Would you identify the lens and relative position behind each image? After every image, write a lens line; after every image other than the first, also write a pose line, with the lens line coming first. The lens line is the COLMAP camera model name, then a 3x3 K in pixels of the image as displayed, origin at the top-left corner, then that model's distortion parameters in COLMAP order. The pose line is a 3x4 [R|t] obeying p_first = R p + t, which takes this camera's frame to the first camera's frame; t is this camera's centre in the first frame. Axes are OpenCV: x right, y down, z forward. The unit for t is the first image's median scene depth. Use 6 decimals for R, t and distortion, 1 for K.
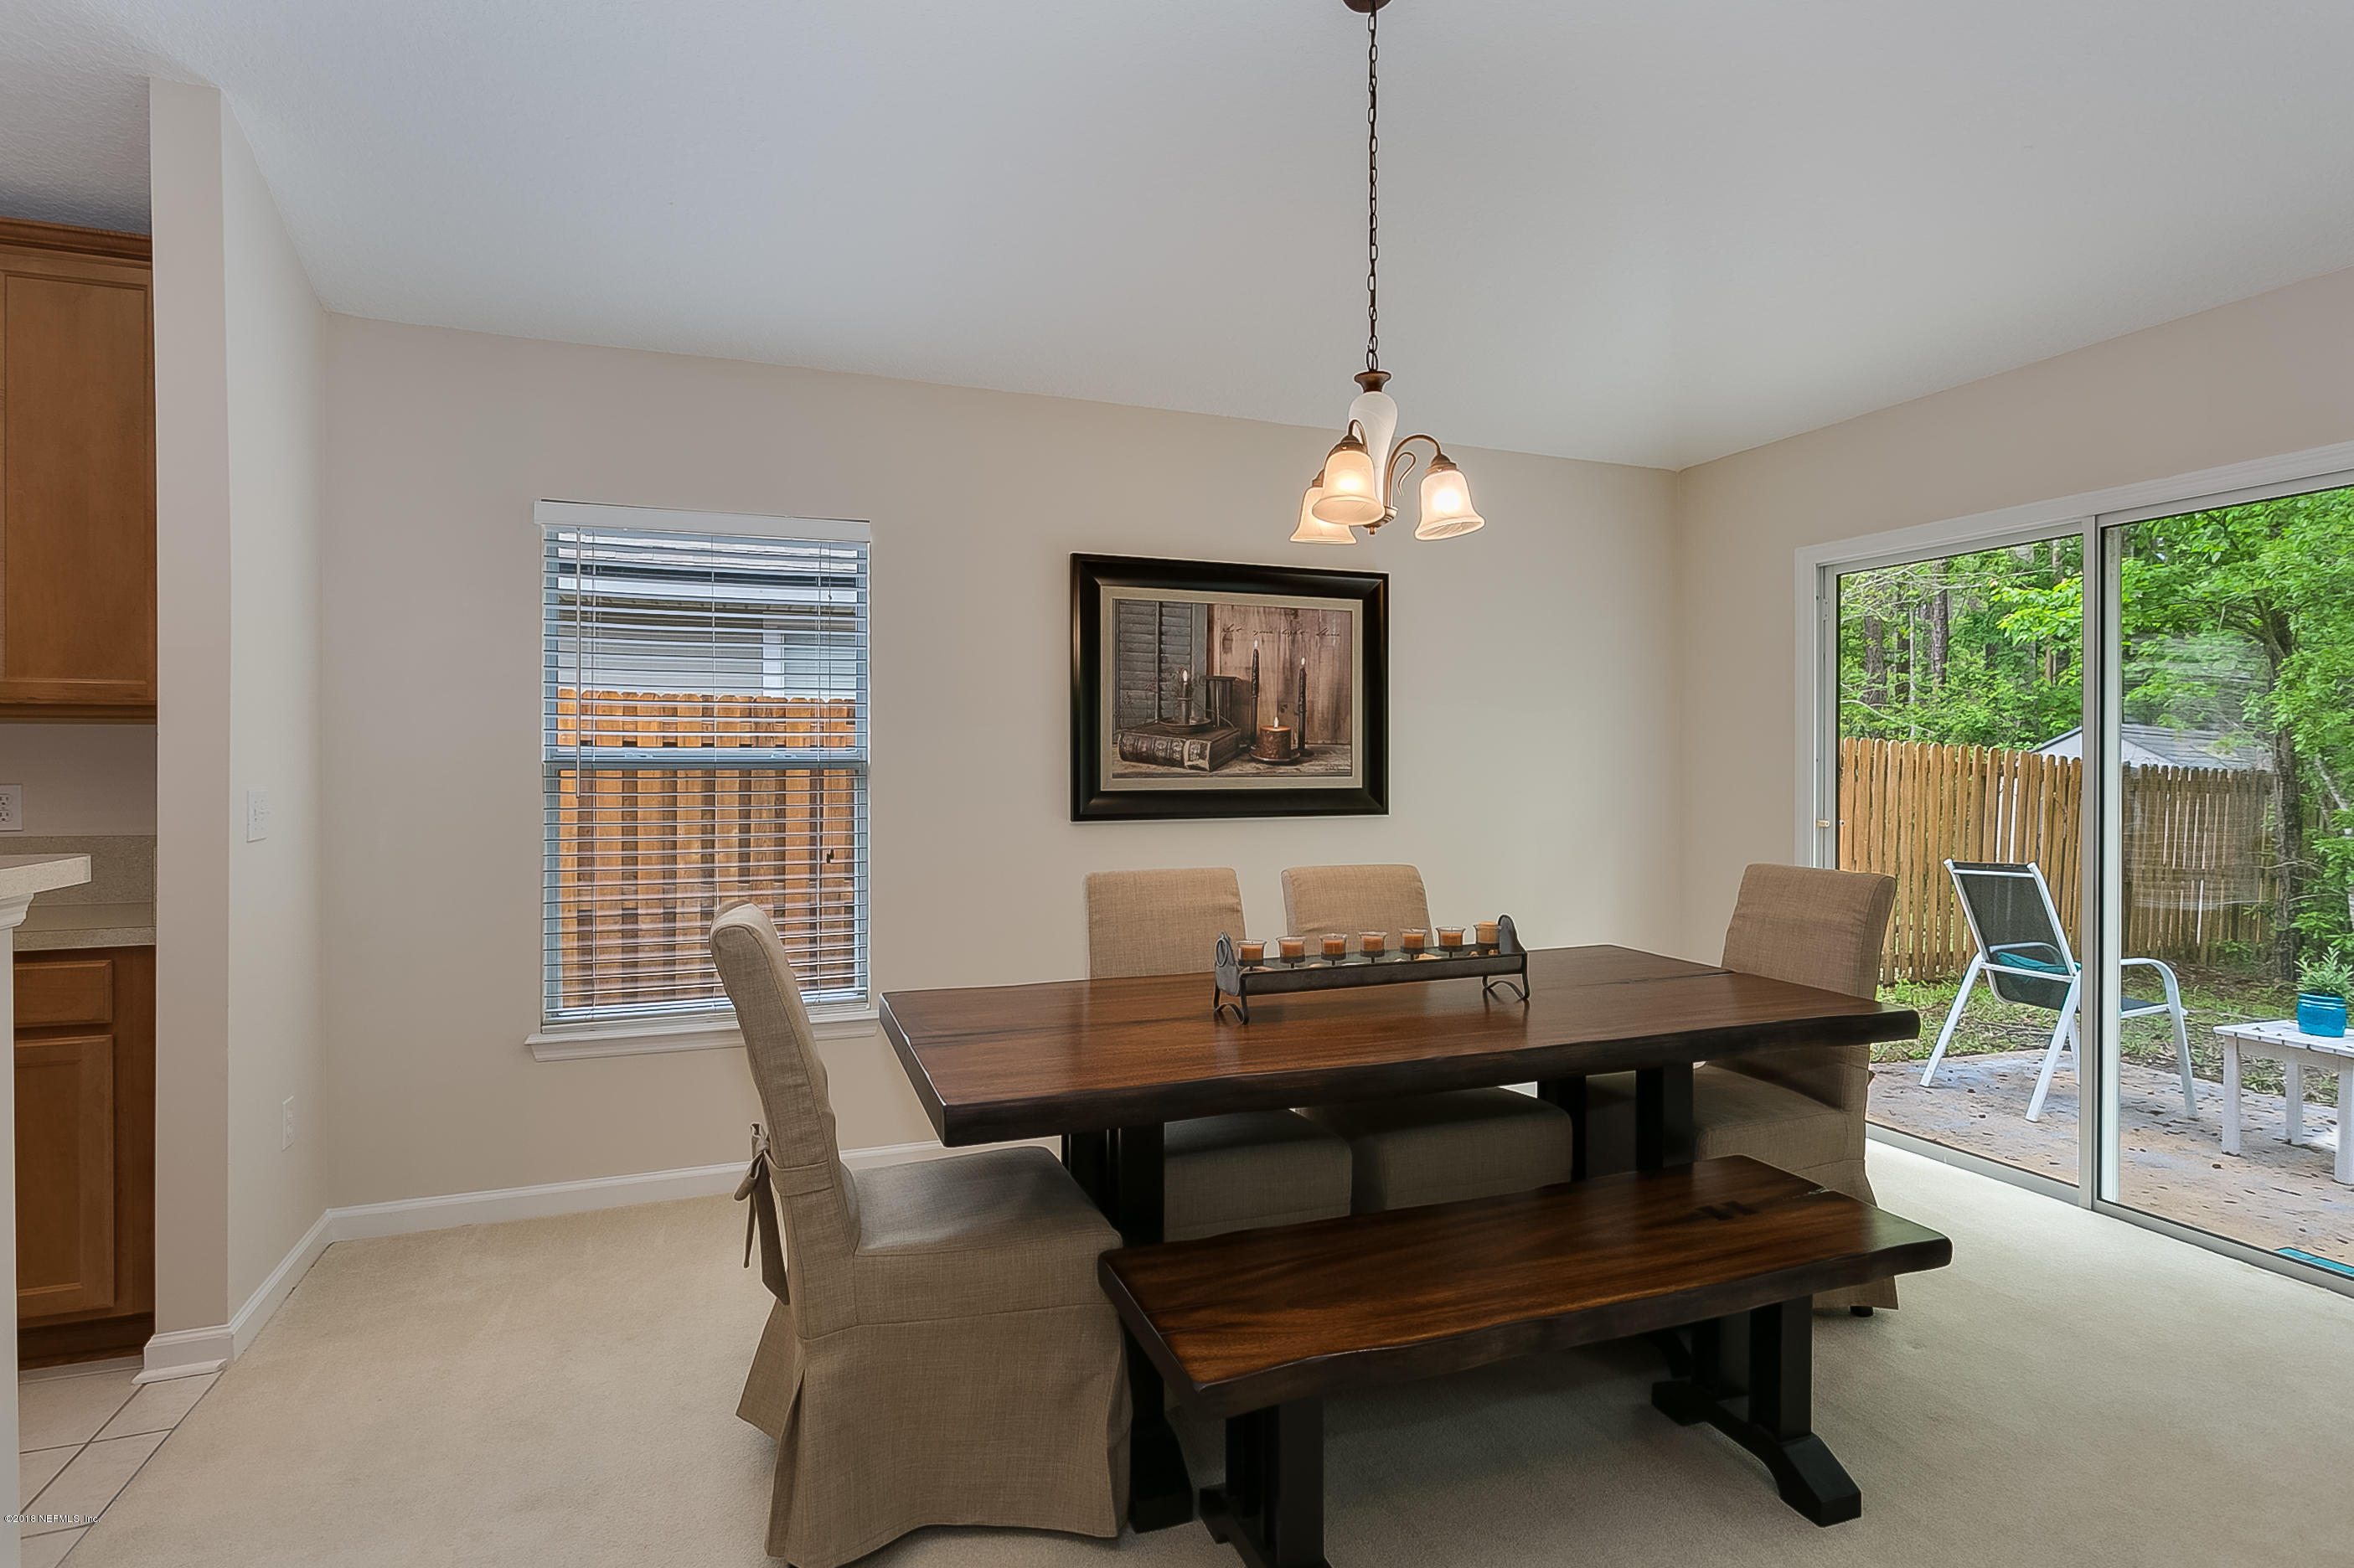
lens RADIAL K [[1149.6, 0, 1175.9], [0, 1149.6, 769.9], [0, 0, 1]] dist [-0.009468, 0.000460]
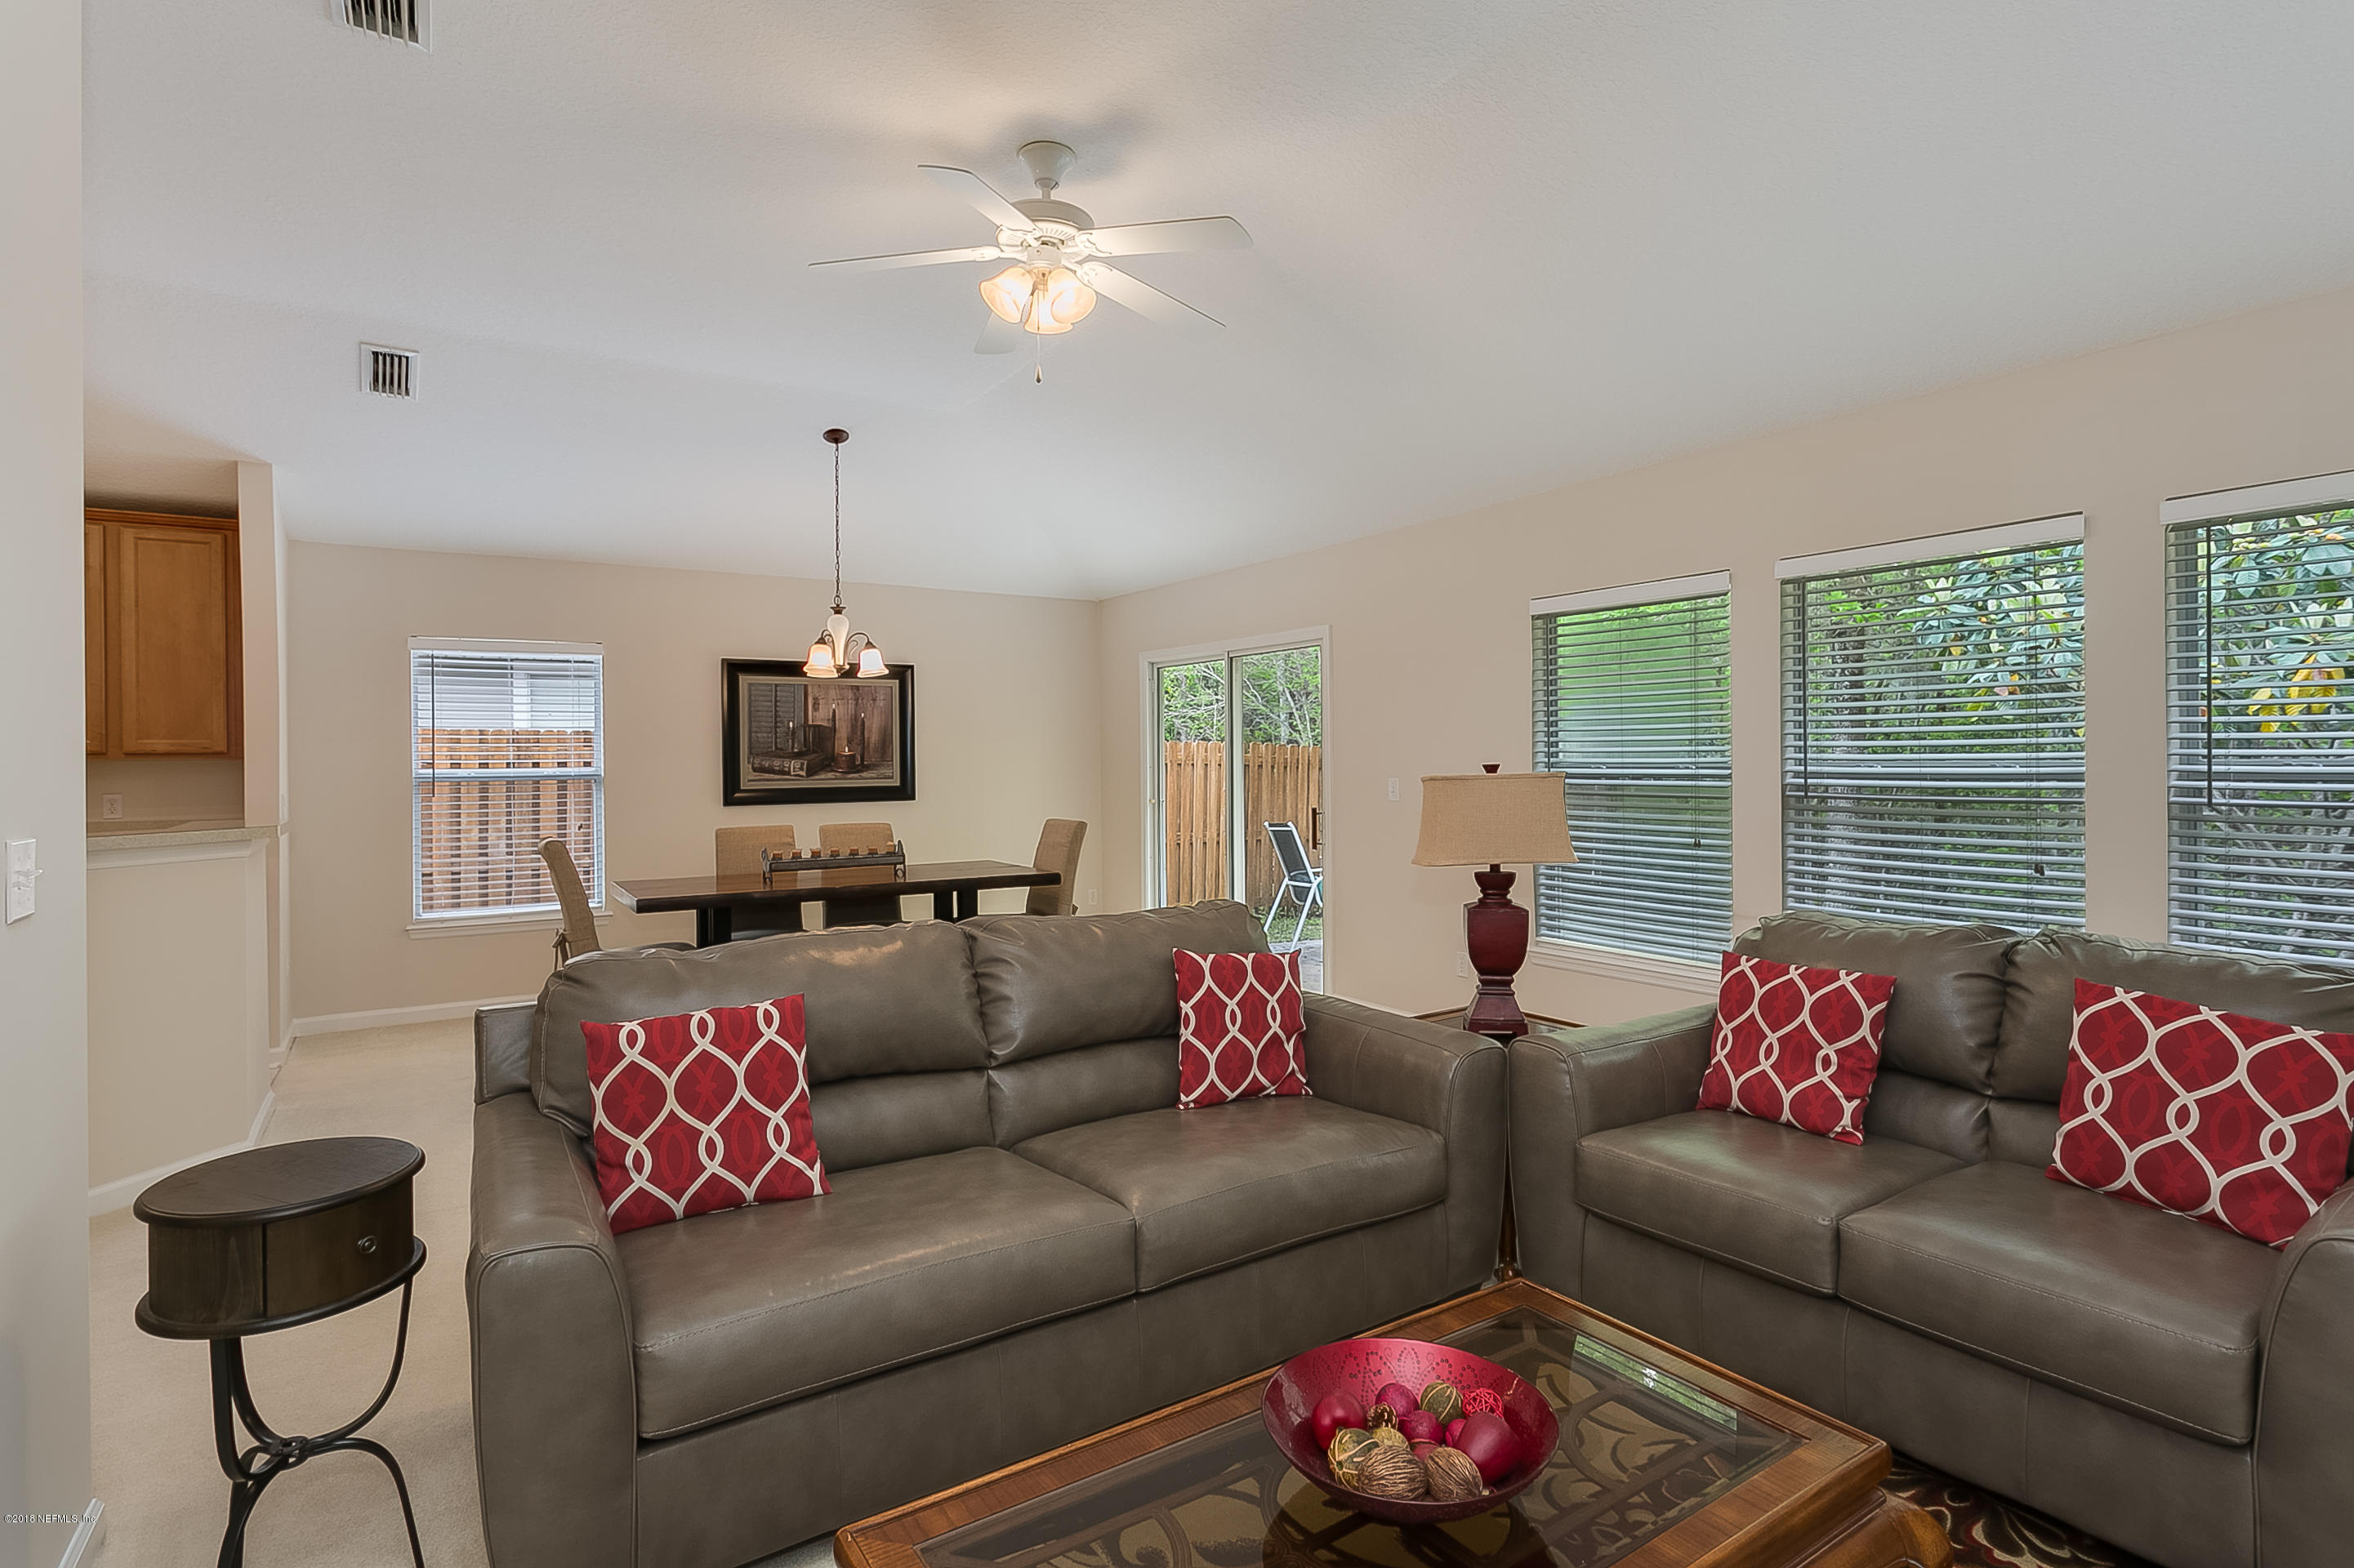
lens RADIAL K [[1149.6, 0, 1170.1], [0, 1149.6, 760.8], [0, 0, 1]] dist [-0.009468, 0.000460]
pose [[0.978069, -0.009895, 0.208045, 0.209104], [0.011717, 0.999903, -0.007528, -0.004490], [-0.207950, 0.009800, 0.978090, -0.865354]]
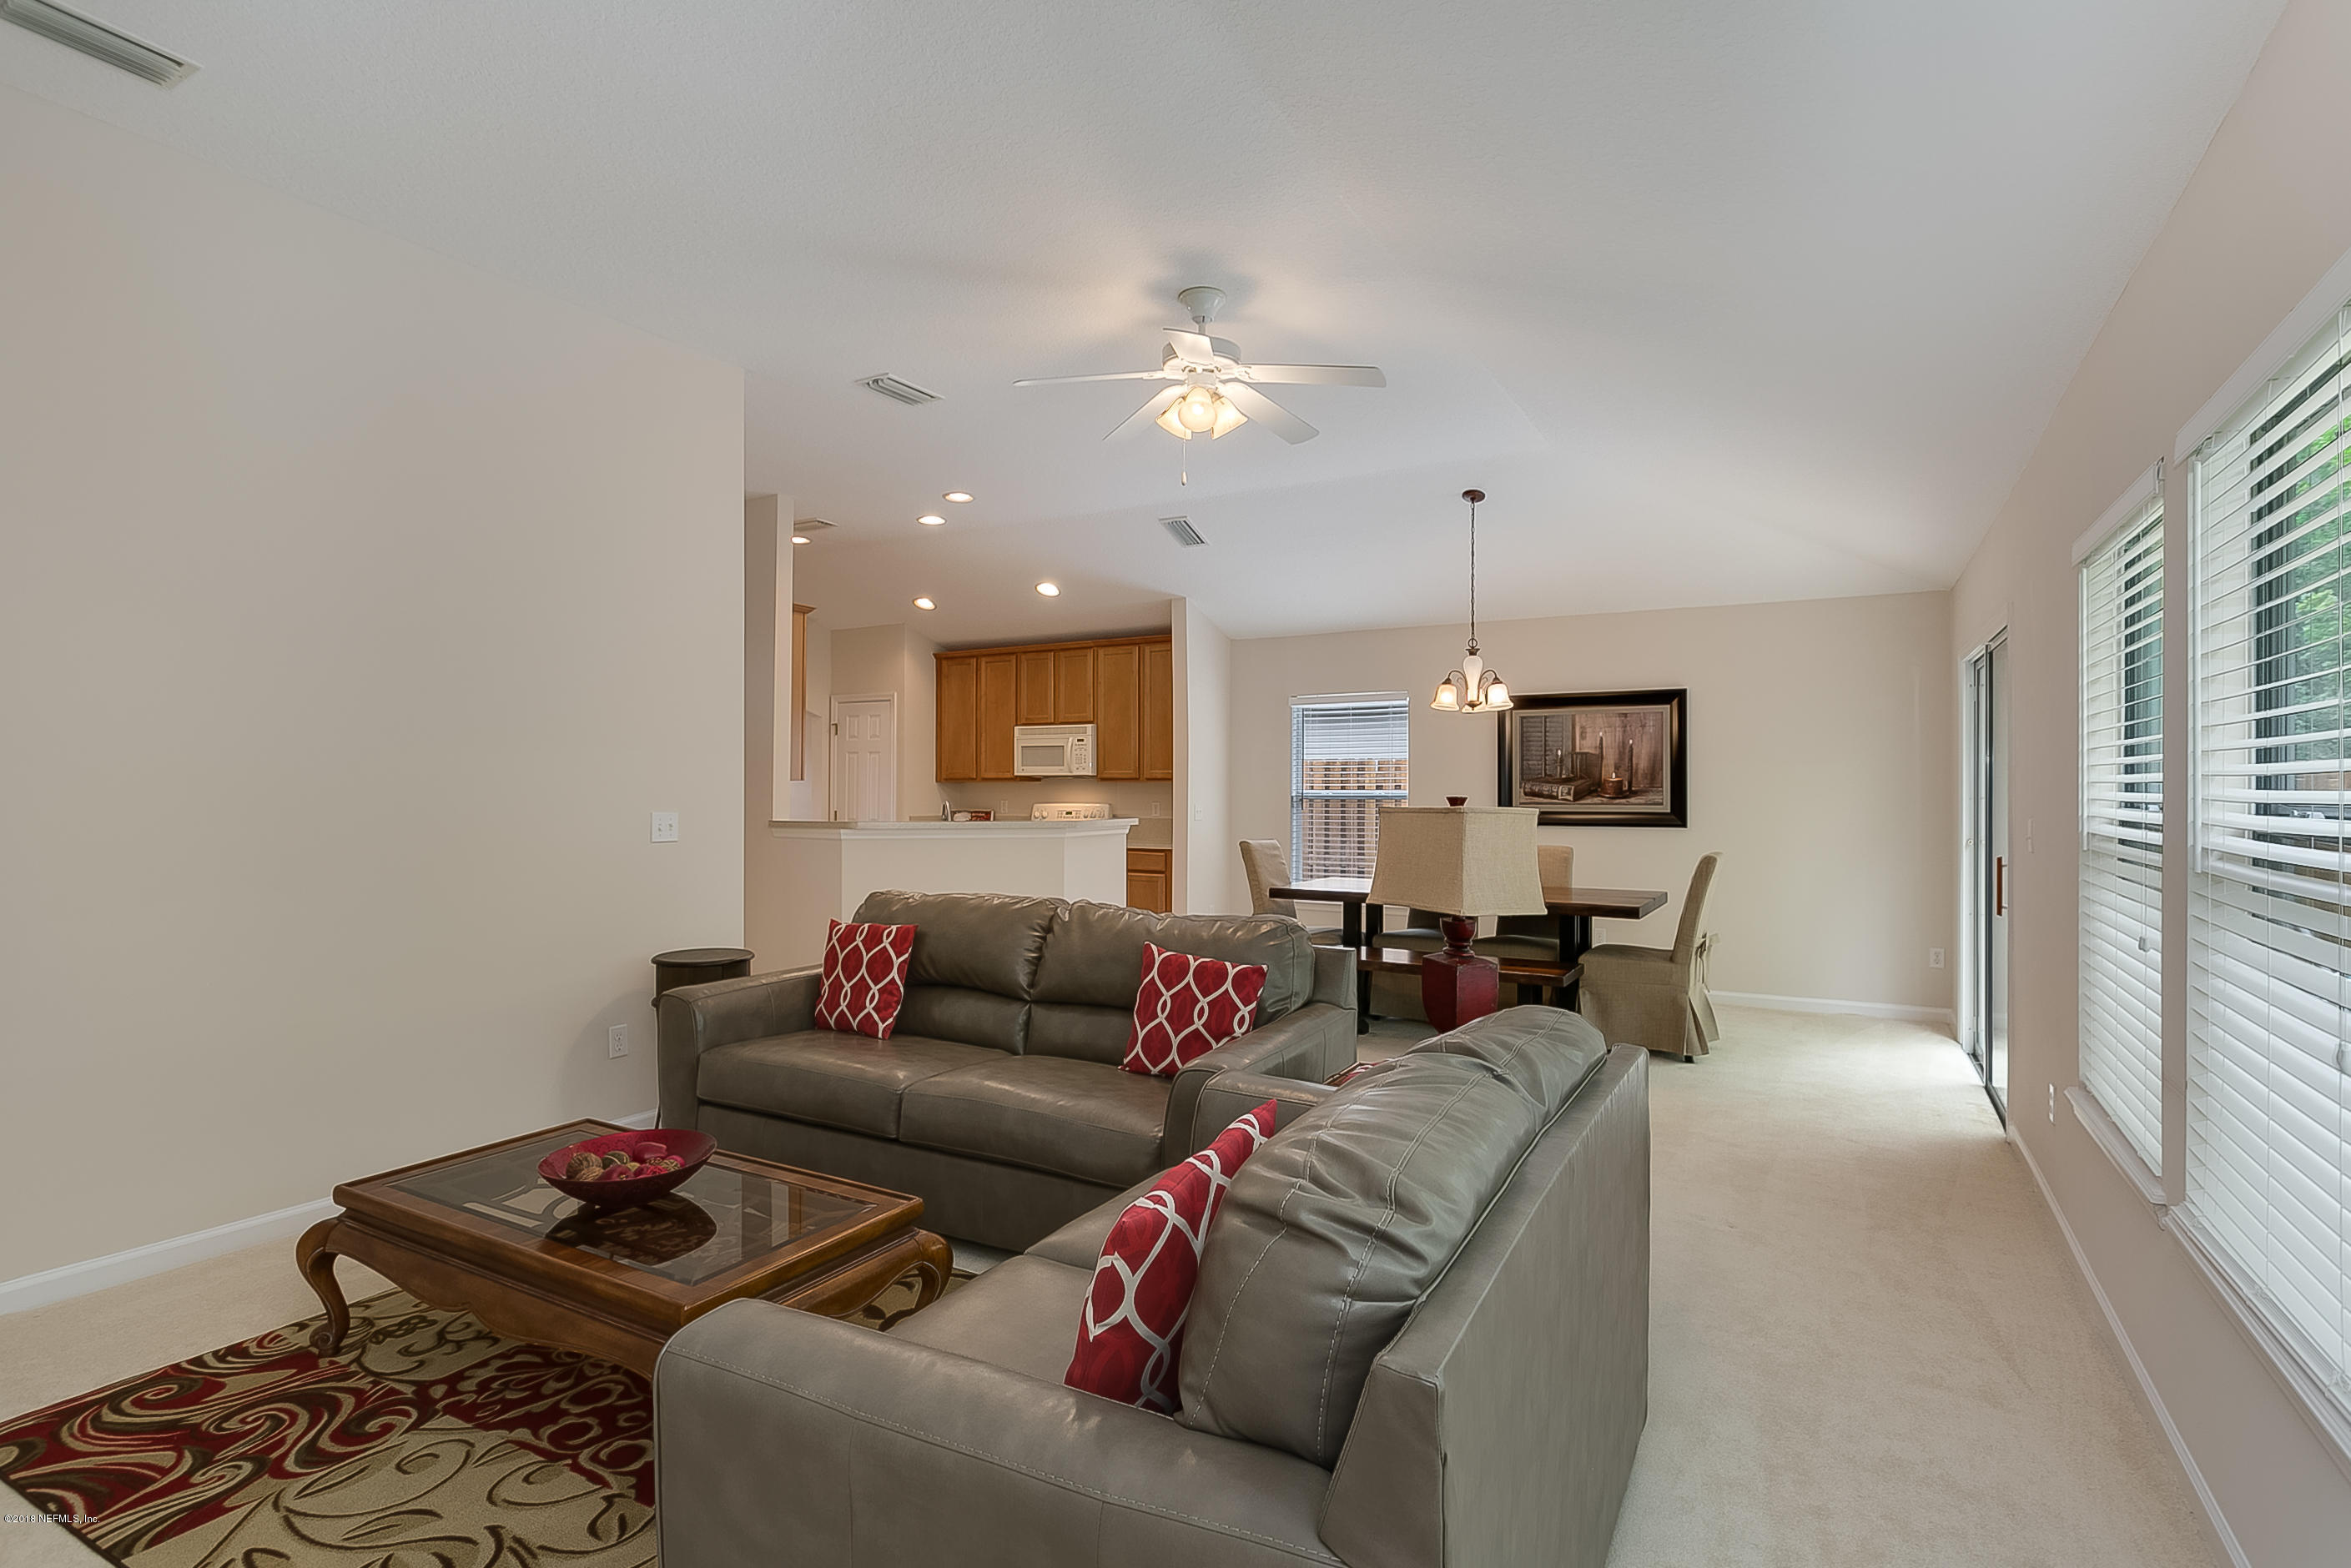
lens RADIAL K [[1148.1, 0, 1191.7], [0, 1148.1, 787.9], [0, 0, 1]] dist [-0.009468, 0.000460]
pose [[0.643418, -0.001220, -0.765514, 1.063690], [-0.006415, 0.999955, -0.006986, -0.004845], [0.765488, 0.009406, 0.643381, -0.700796]]
